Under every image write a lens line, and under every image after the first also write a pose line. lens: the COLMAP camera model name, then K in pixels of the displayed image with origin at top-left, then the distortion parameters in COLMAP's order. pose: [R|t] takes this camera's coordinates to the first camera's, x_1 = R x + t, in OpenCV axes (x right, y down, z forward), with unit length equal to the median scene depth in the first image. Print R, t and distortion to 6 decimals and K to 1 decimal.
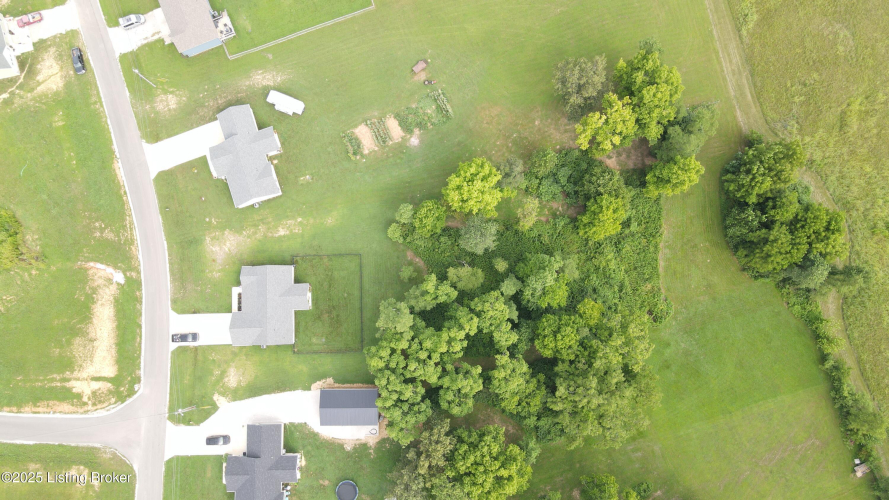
lens RADIAL K [[669.6, 0, 444.5], [0, 669.6, 250.0], [0, 0, 1]] dist [0.004168, 0.004523]
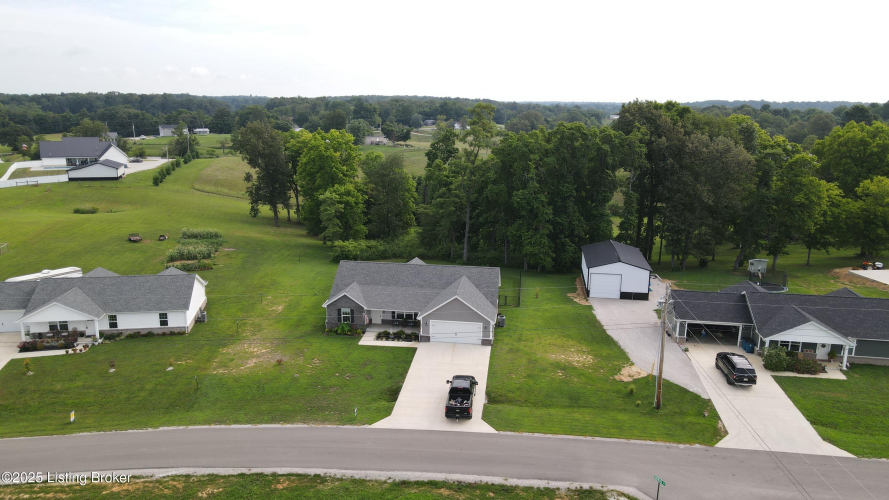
lens RADIAL K [[669.6, 0, 444.5], [0, 669.6, 250.0], [0, 0, 1]] dist [0.004168, 0.004523]
pose [[0.153948, -0.204996, 0.966580, -0.708511], [0.982312, 0.137291, -0.127337, 0.156239], [-0.106599, 0.969086, 0.222506, 0.849191]]
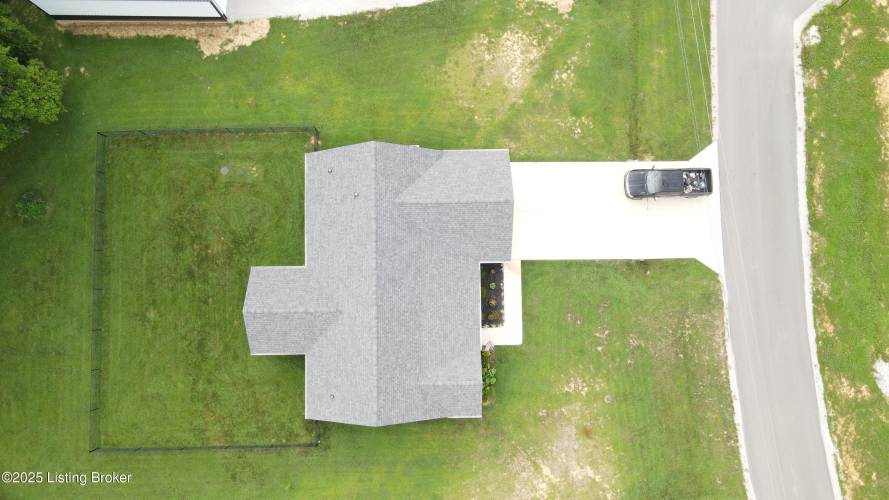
lens RADIAL K [[669.6, 0, 444.5], [0, 669.6, 250.0], [0, 0, 1]] dist [0.004168, 0.004523]
pose [[-0.999924, -0.011728, 0.003717, -0.284182], [0.012181, -0.986142, 0.165457, 0.047556], [0.001725, 0.165490, 0.986210, 0.697711]]
